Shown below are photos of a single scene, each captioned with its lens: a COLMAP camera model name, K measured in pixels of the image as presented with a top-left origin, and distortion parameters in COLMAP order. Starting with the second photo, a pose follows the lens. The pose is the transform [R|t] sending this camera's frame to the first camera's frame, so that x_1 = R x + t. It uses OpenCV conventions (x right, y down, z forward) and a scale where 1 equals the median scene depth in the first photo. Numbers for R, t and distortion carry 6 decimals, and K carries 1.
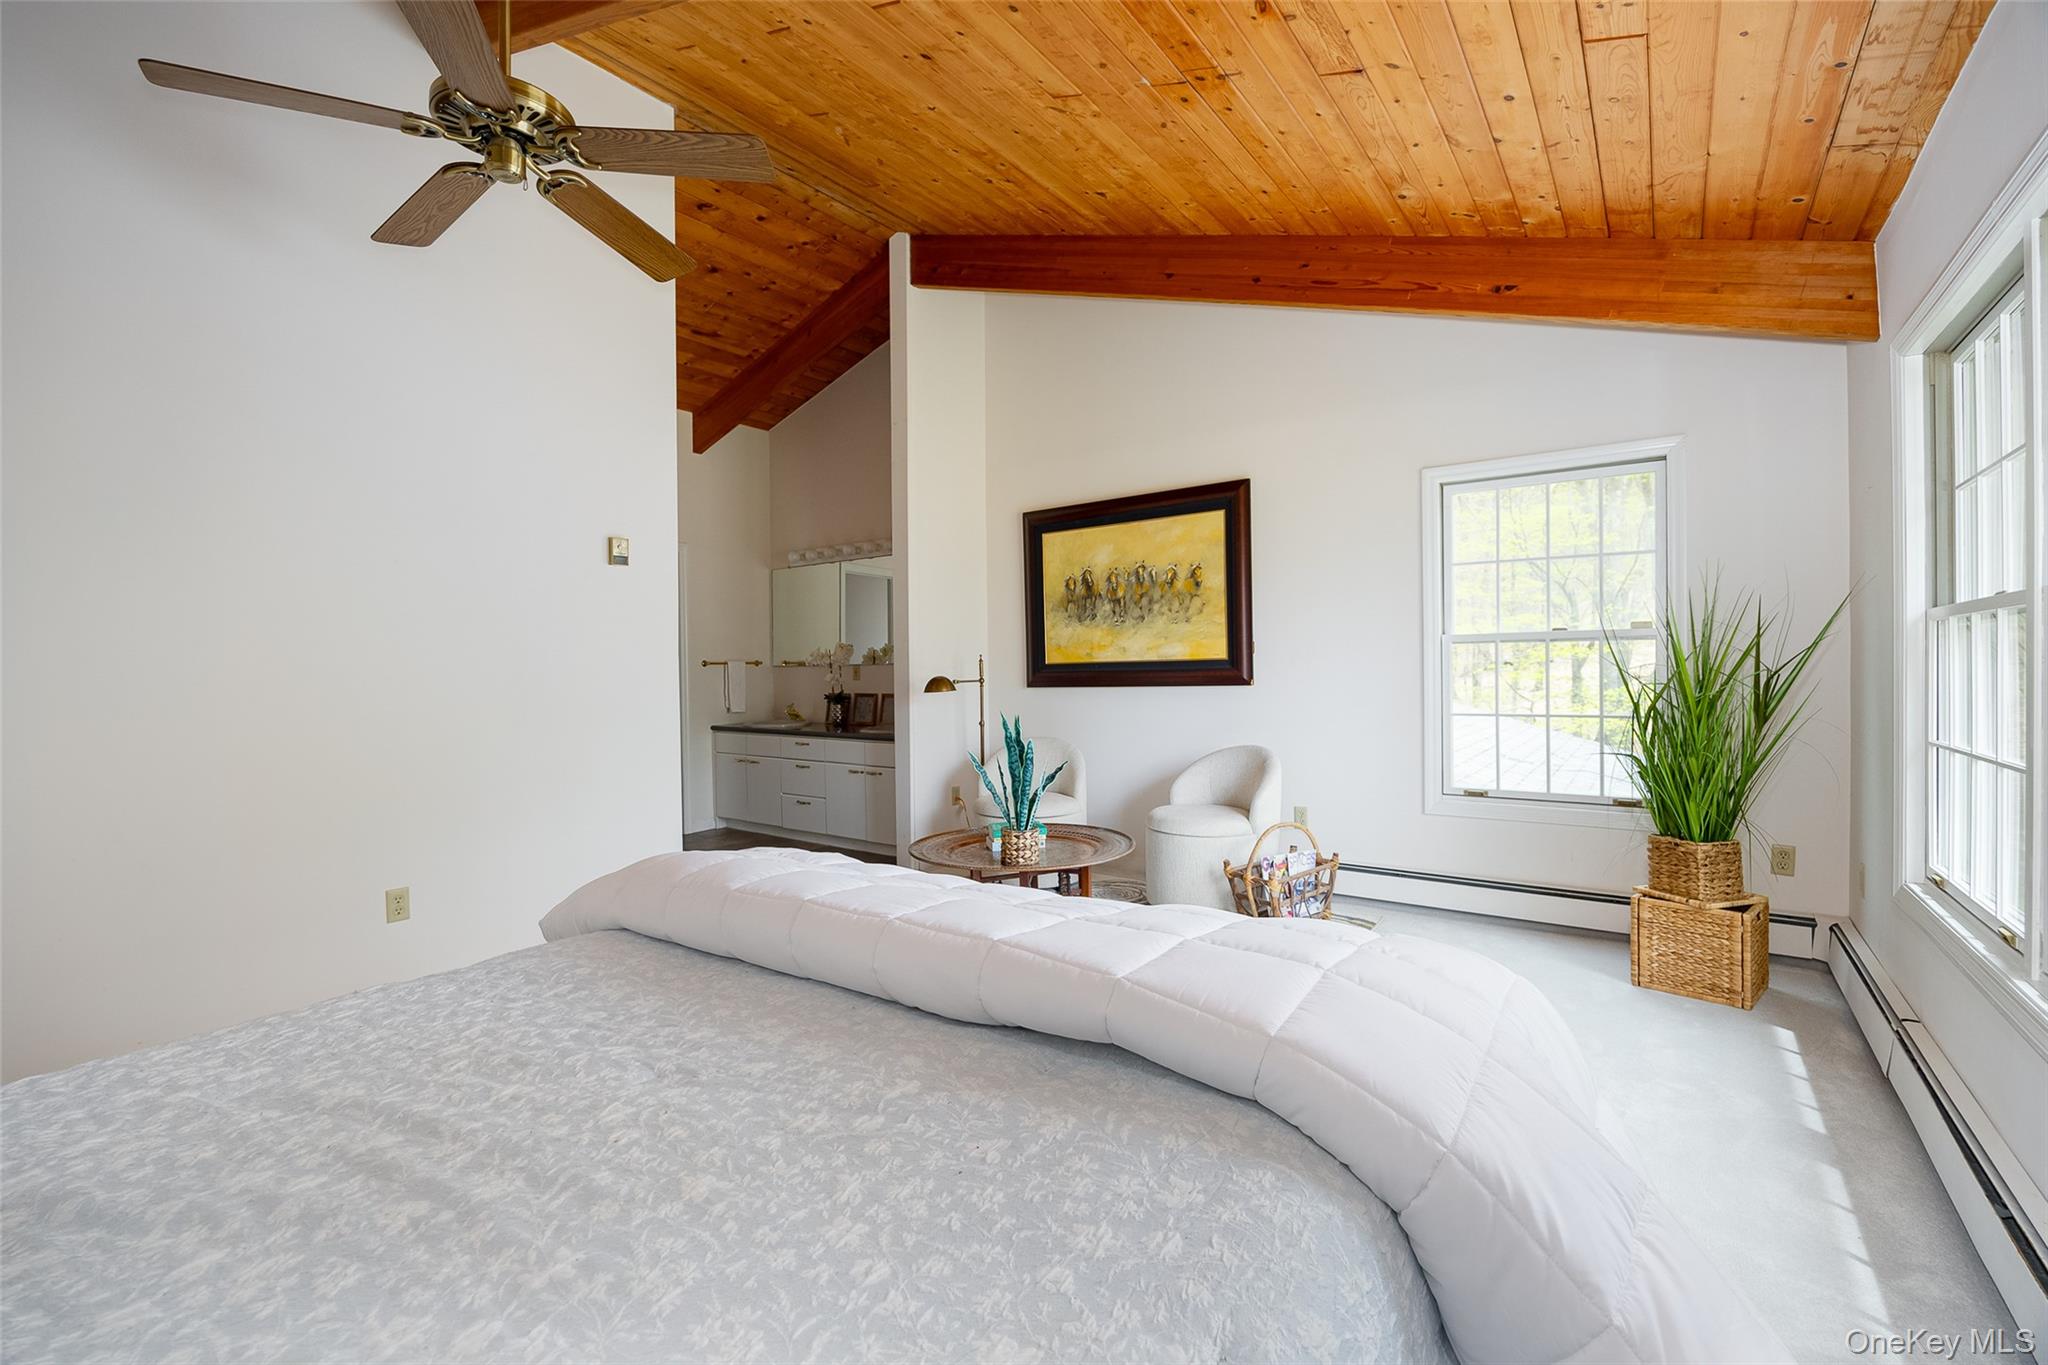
lens RADIAL K [[935.9, 0, 1023.9], [0, 935.9, 674.9], [0, 0, 1]] dist [-0.000942, -0.000020]
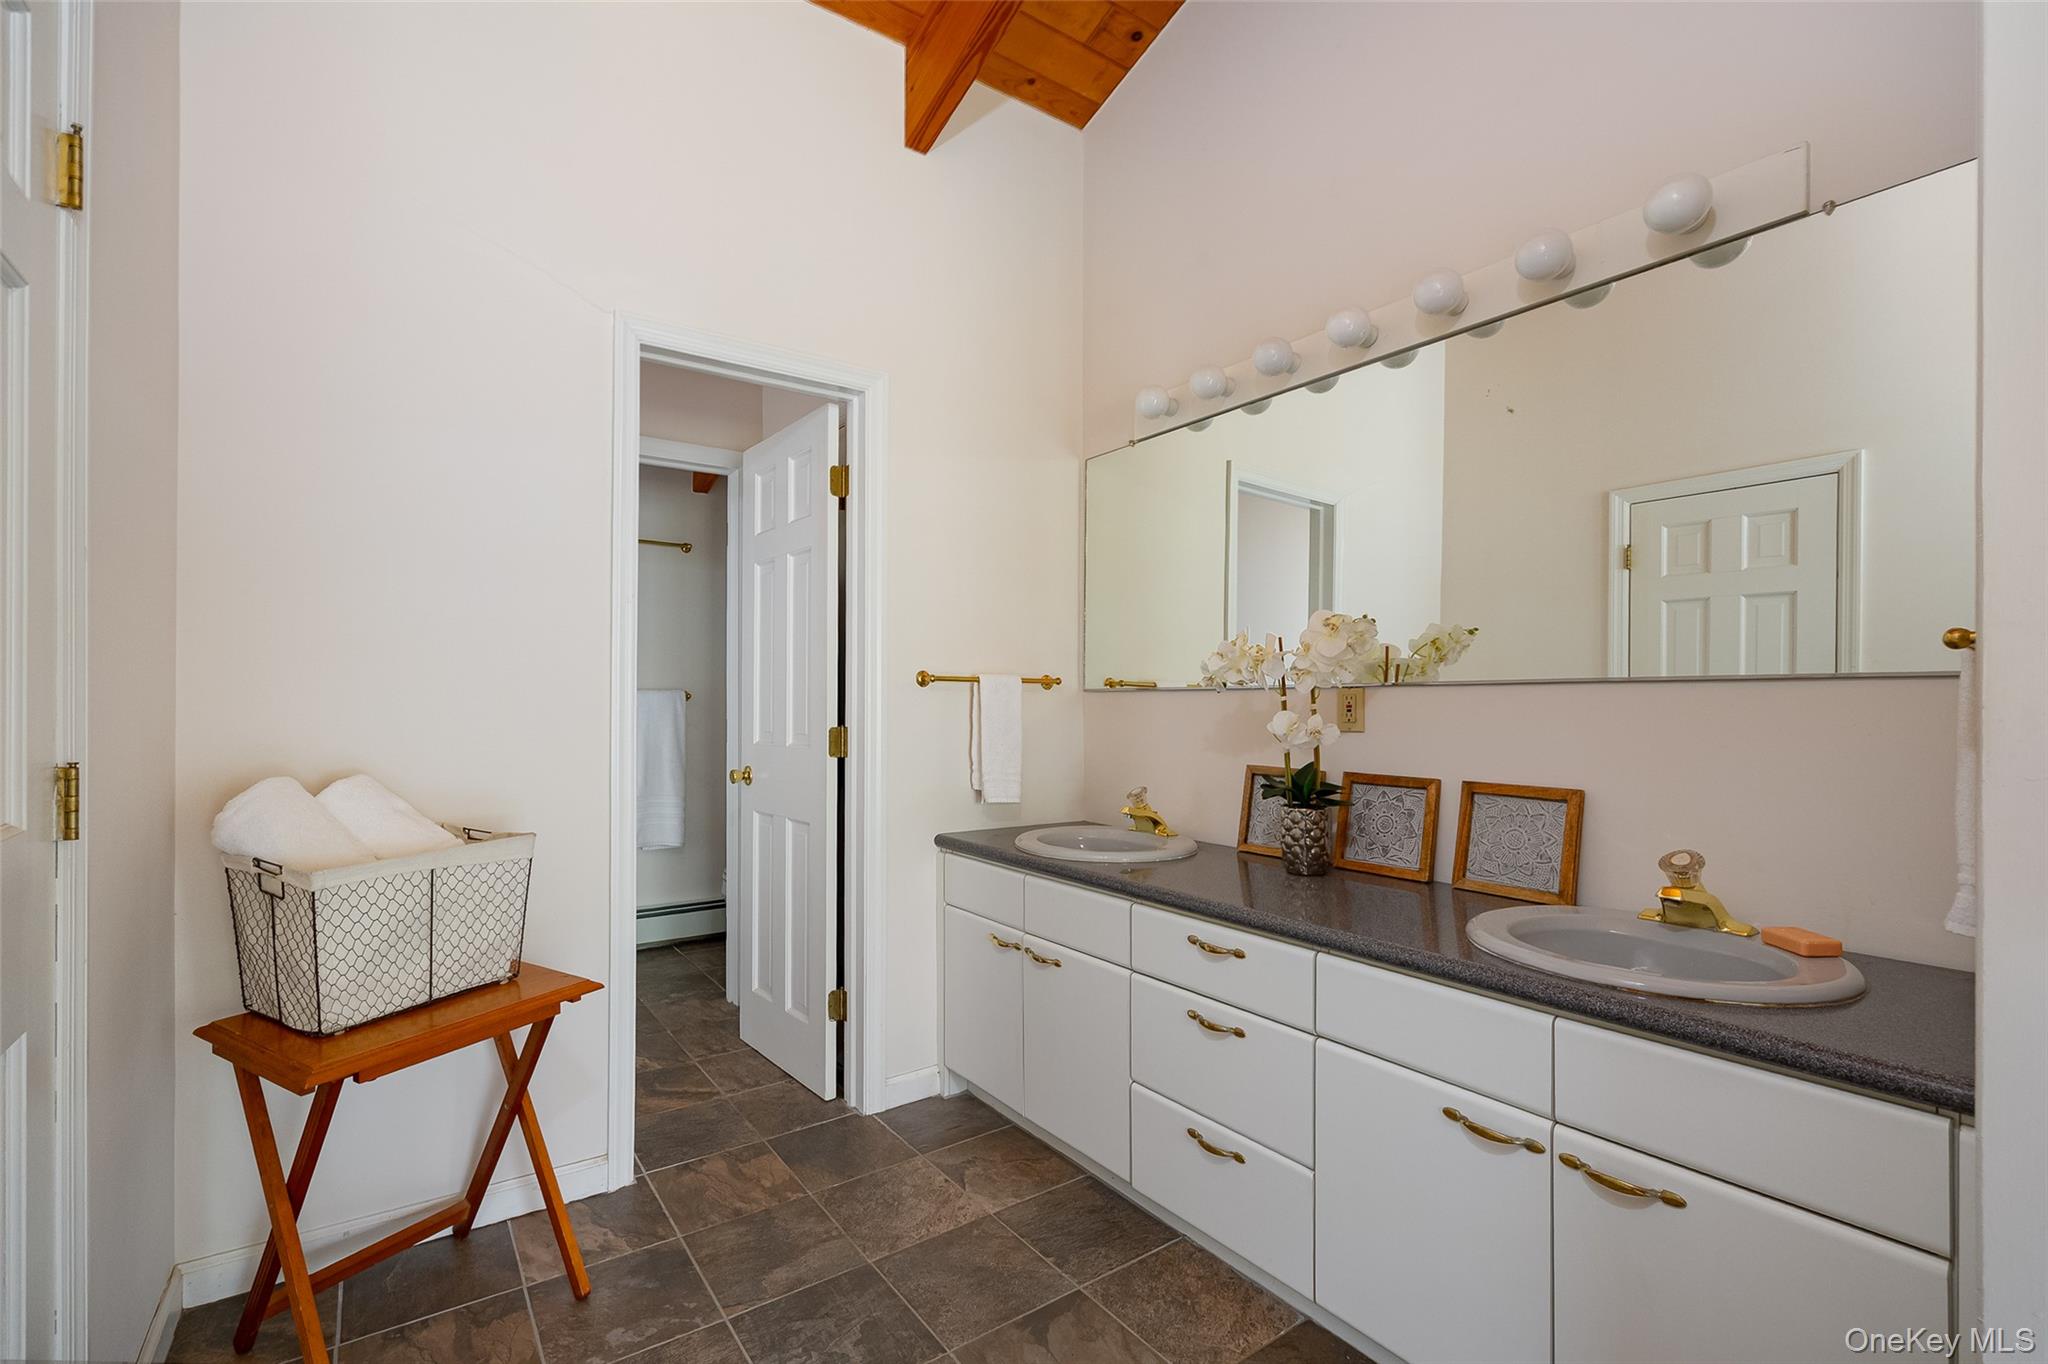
lens RADIAL K [[935.9, 0, 1023.5], [0, 935.9, 701.6], [0, 0, 1]] dist [-0.000942, -0.000020]
pose [[0.961739, 0.017492, -0.273407, -0.212396], [-0.020940, 0.999734, -0.009697, 0.000397], [0.273165, 0.015051, 0.961849, 0.698561]]
